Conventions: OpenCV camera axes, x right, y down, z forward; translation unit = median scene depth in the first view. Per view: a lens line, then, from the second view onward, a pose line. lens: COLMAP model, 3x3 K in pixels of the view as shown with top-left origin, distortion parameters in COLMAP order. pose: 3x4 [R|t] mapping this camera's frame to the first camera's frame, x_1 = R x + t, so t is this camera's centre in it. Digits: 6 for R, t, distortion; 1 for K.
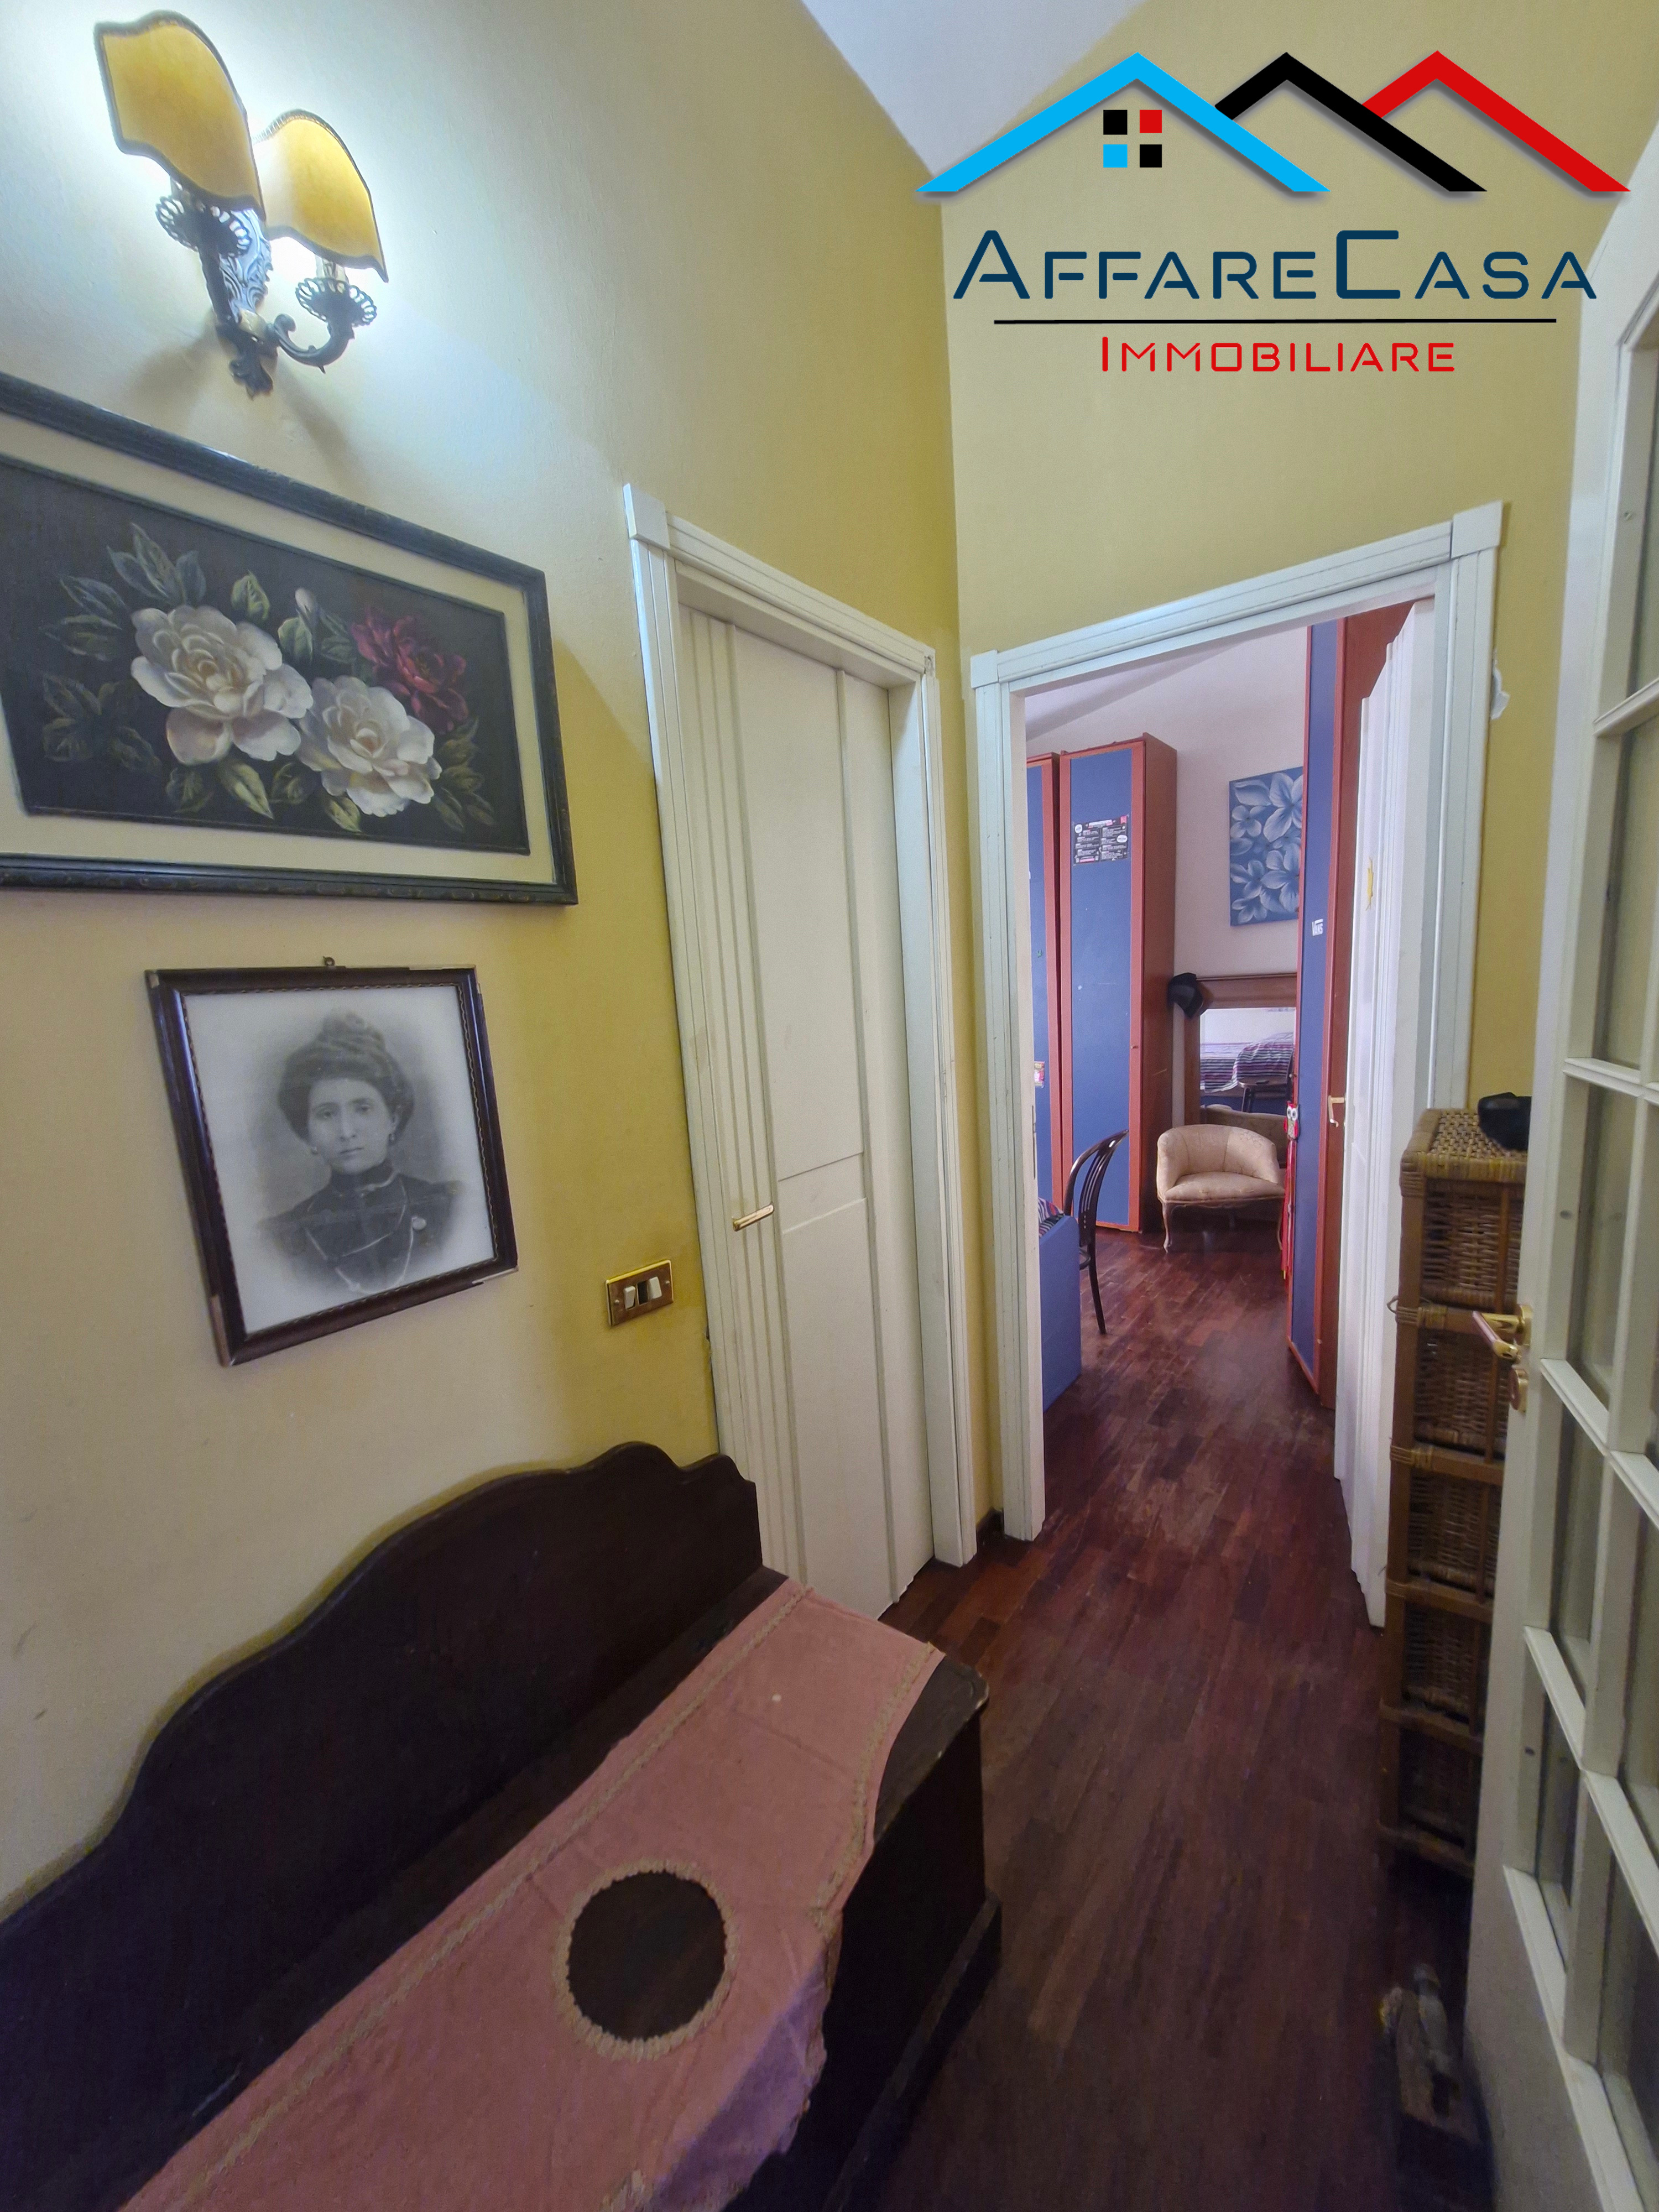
lens RADIAL K [[849.0, 0, 843.9], [0, 849.0, 1122.8], [0, 0, 1]] dist [-0.000228, -0.000506]
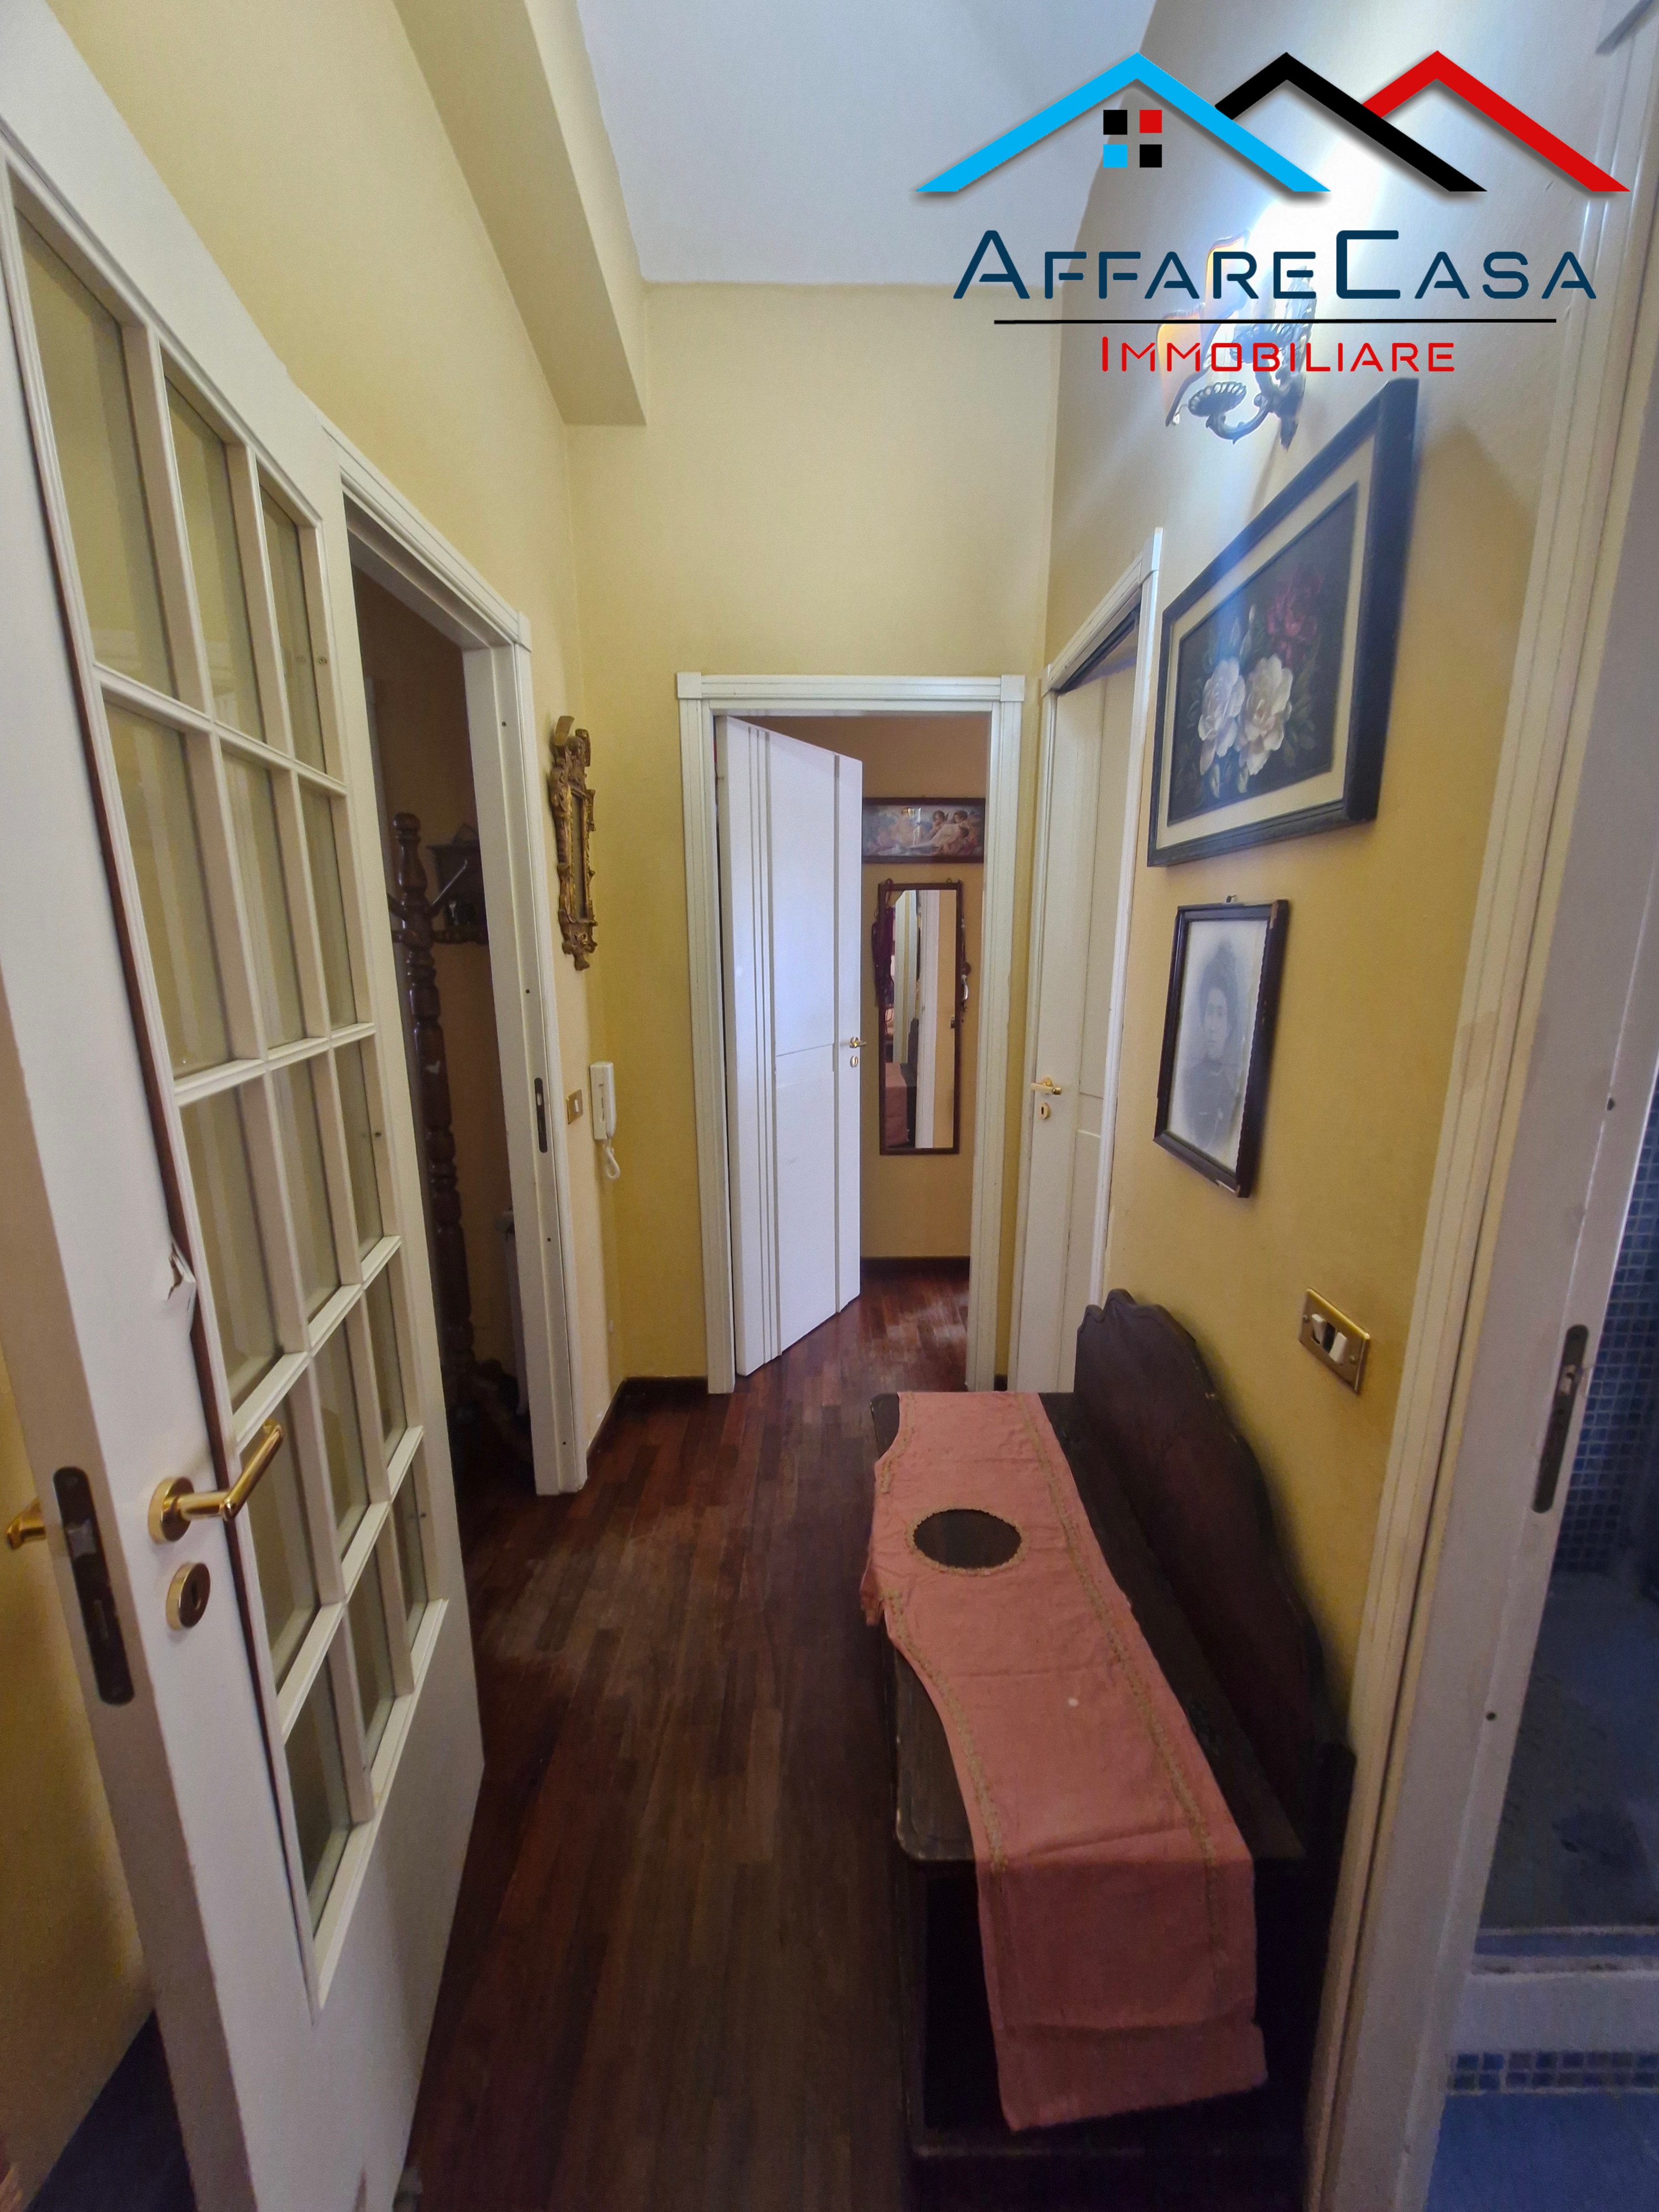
lens RADIAL K [[849.0, 0, 843.9], [0, 849.0, 1122.8], [0, 0, 1]] dist [-0.000228, -0.000506]
pose [[-0.787630, 0.190266, -0.586035, 0.717165], [-0.055038, 0.925599, 0.374482, -0.331303], [0.613685, 0.327208, -0.718558, 1.705769]]
